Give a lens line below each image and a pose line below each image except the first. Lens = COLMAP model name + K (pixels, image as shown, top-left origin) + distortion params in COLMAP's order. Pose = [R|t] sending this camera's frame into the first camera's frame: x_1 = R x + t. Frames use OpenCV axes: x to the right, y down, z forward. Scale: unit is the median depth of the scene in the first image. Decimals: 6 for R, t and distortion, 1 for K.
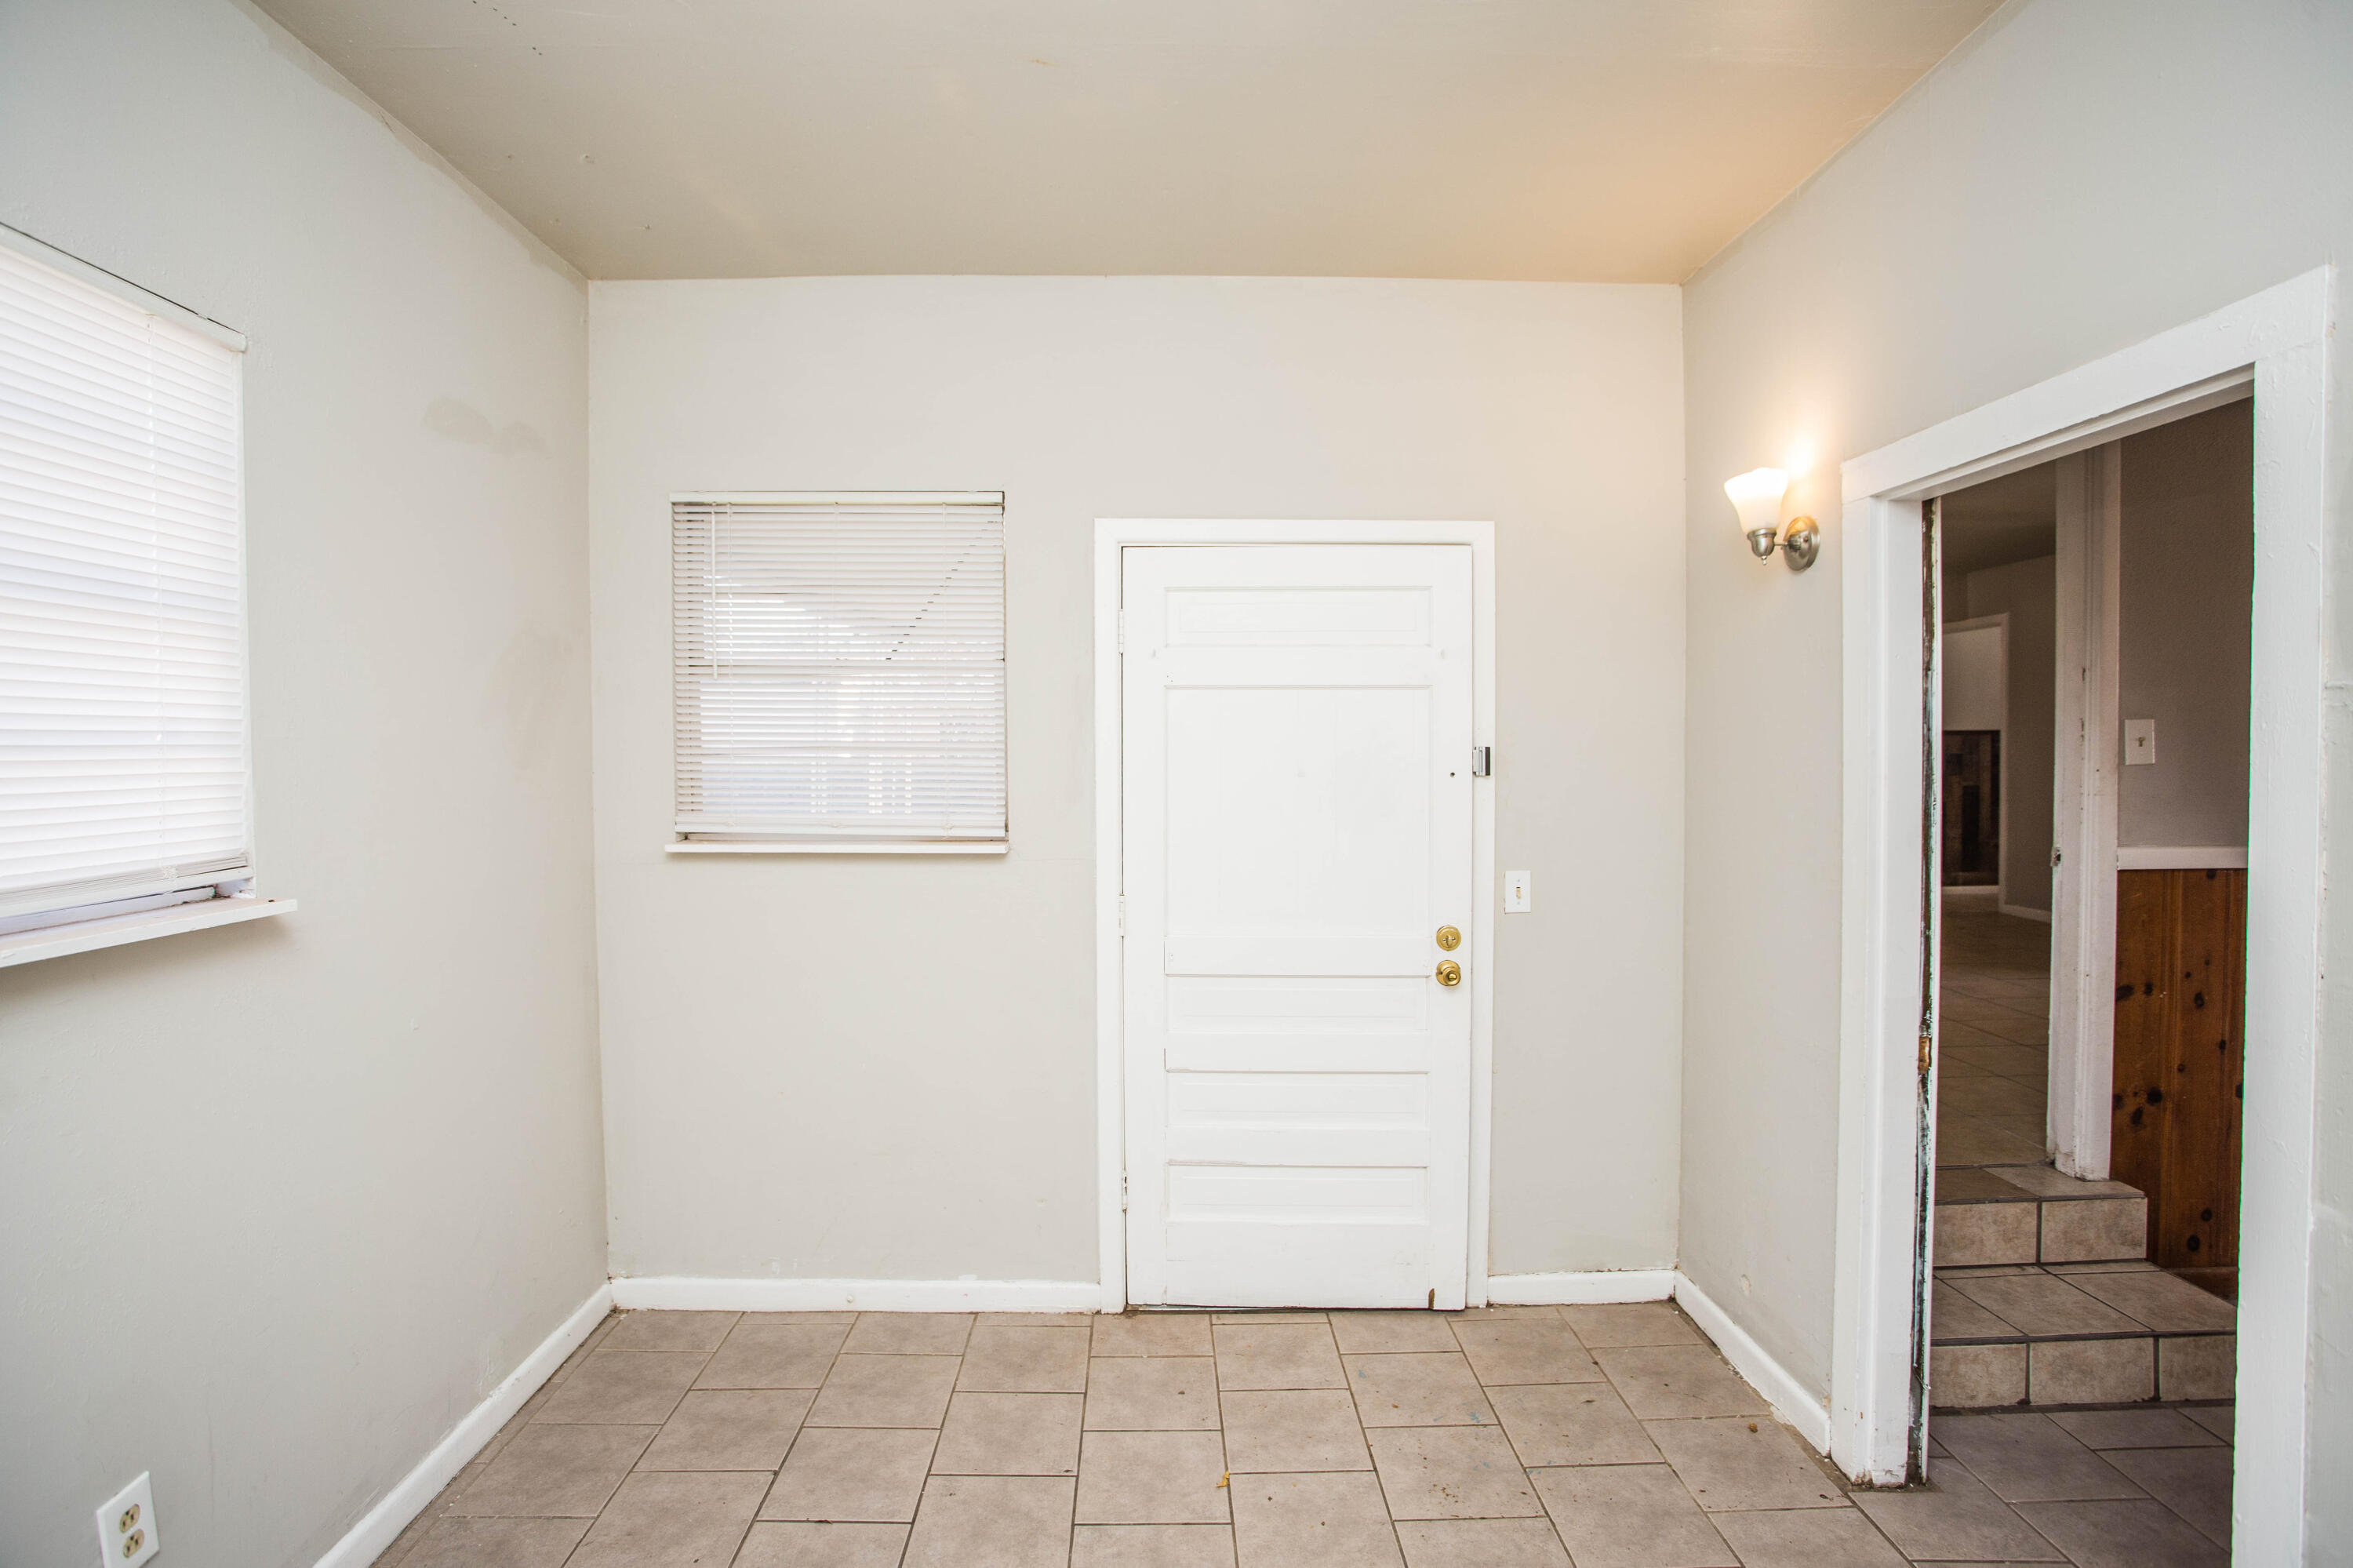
lens RADIAL K [[1133.0, 0, 1176.6], [0, 1133.0, 770.8], [0, 0, 1]] dist [-0.036802, 0.010063]
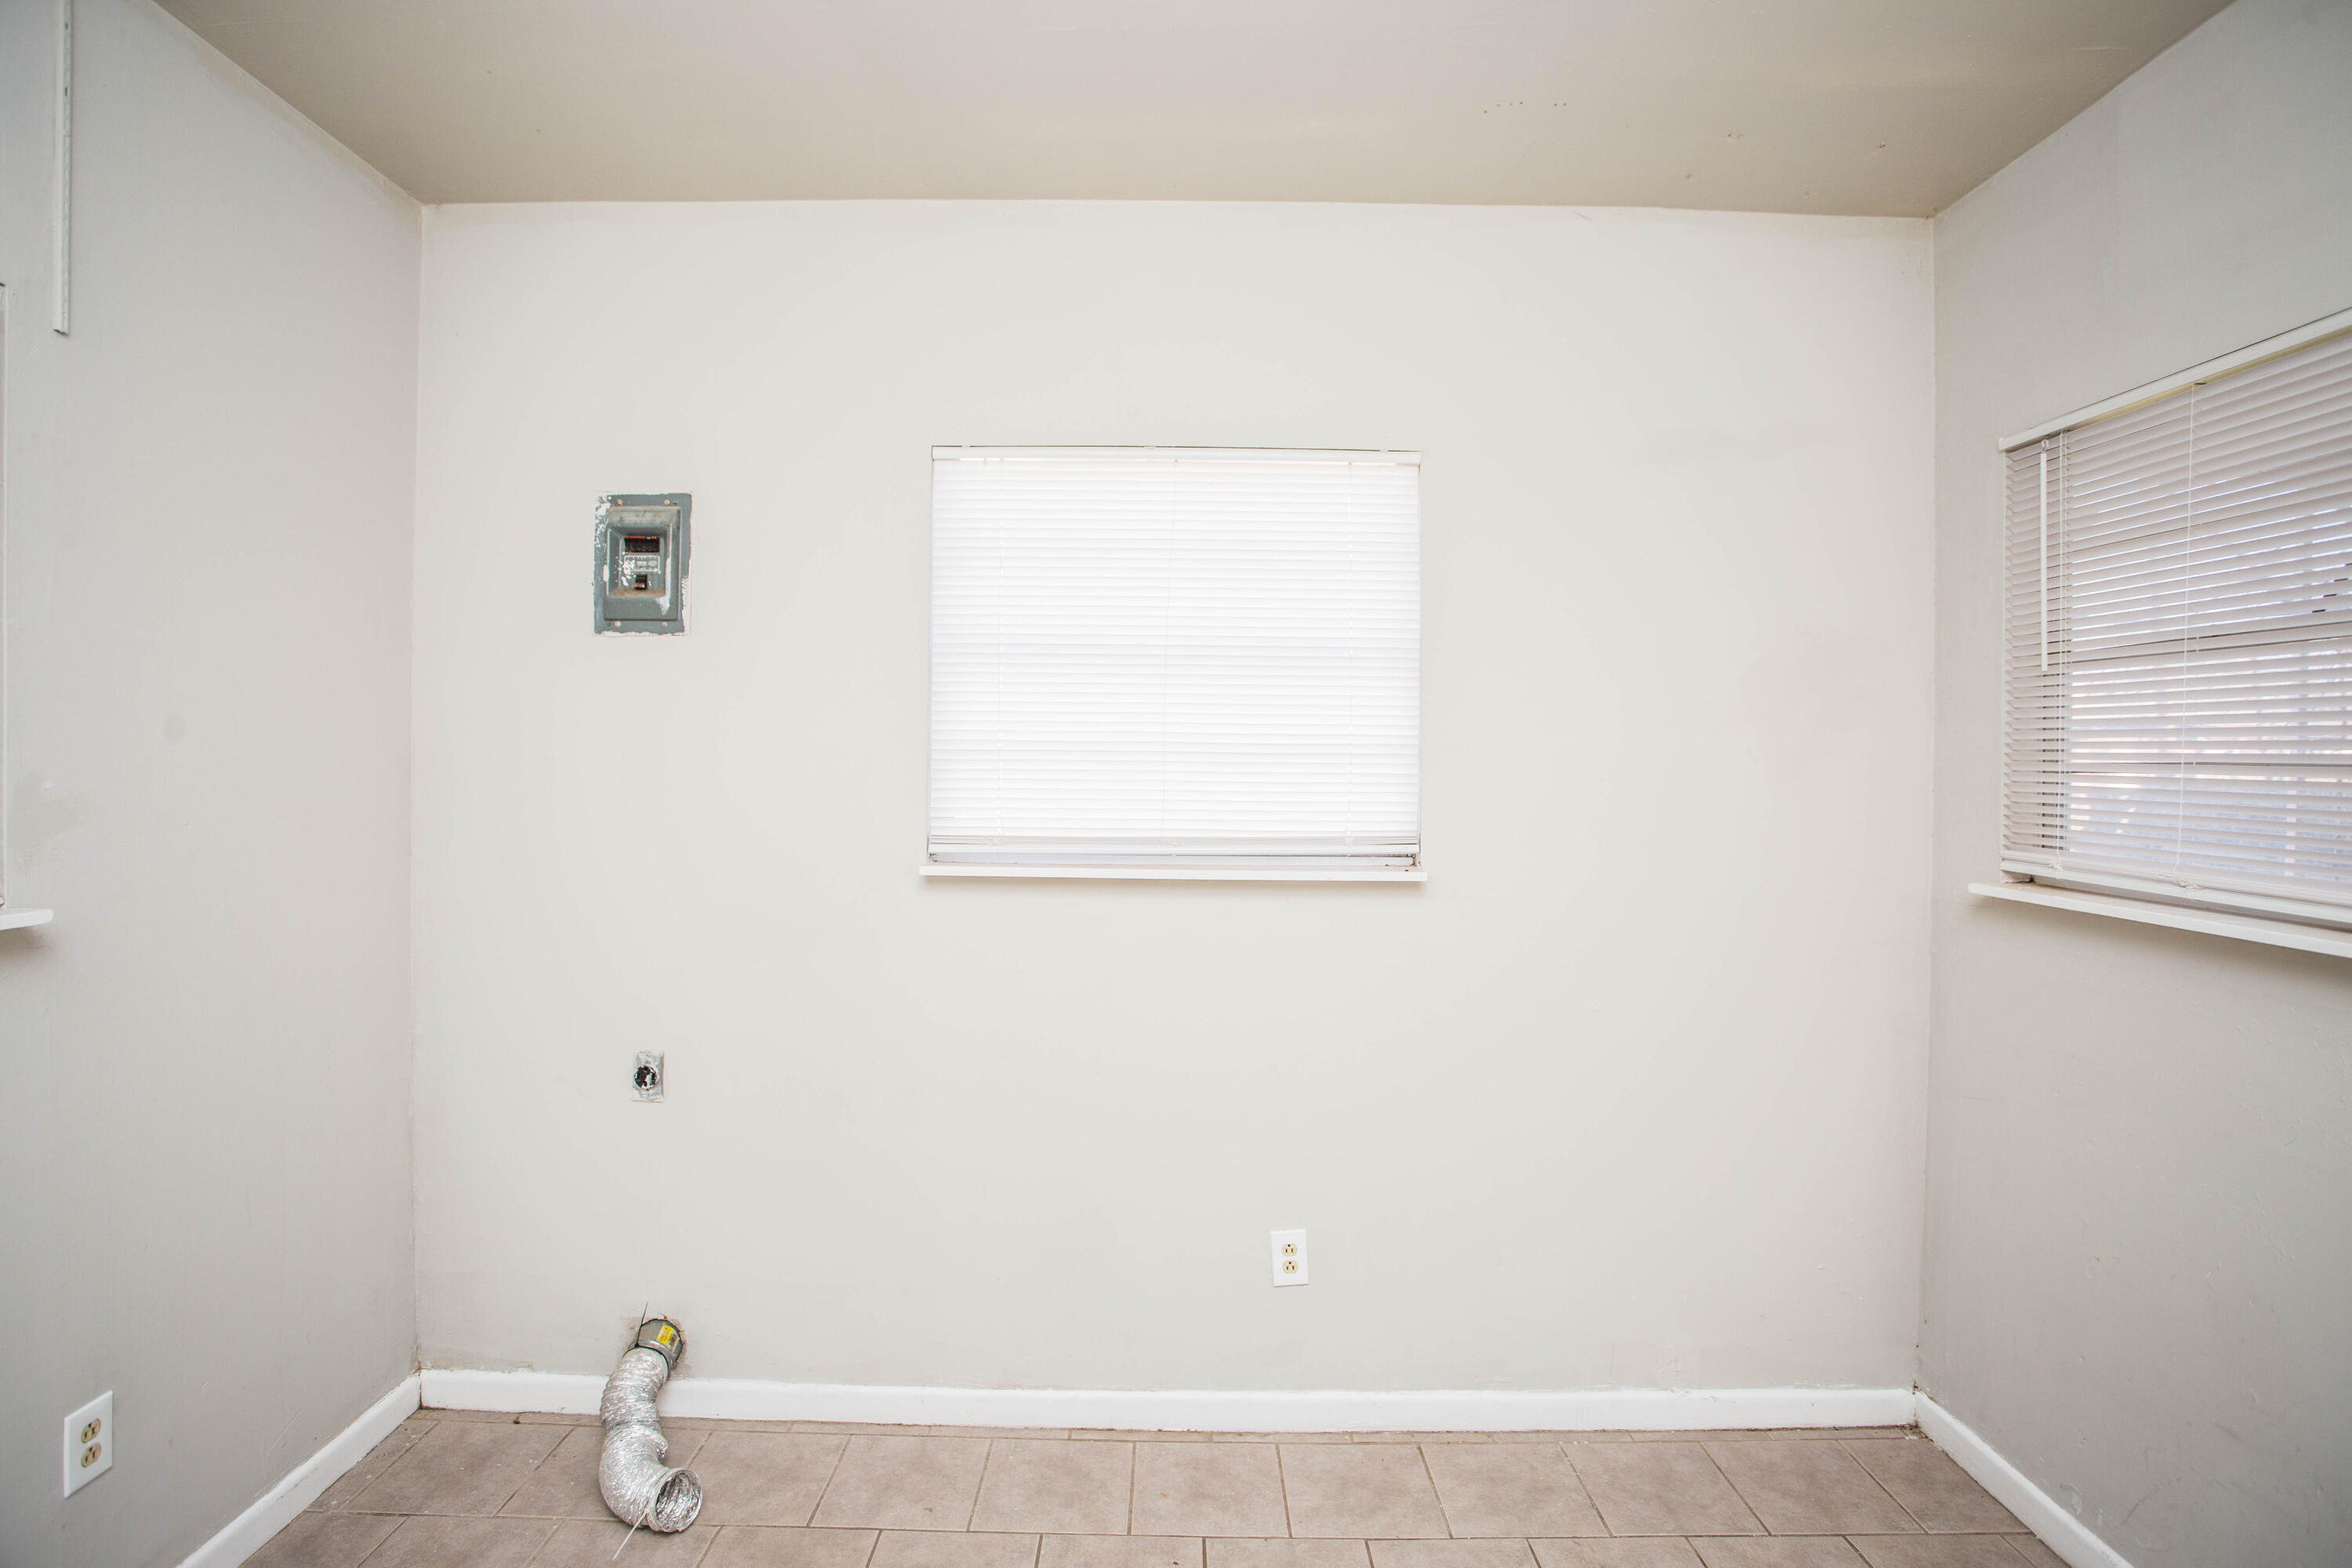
lens RADIAL K [[1132.5, 0, 1175.8], [0, 1132.5, 784.0], [0, 0, 1]] dist [-0.036802, 0.010063]
pose [[-0.001397, 0.020863, -0.999781, 0.422167], [-0.031390, 0.999289, 0.020896, -0.004994], [0.999506, 0.031412, -0.000741, 0.550378]]
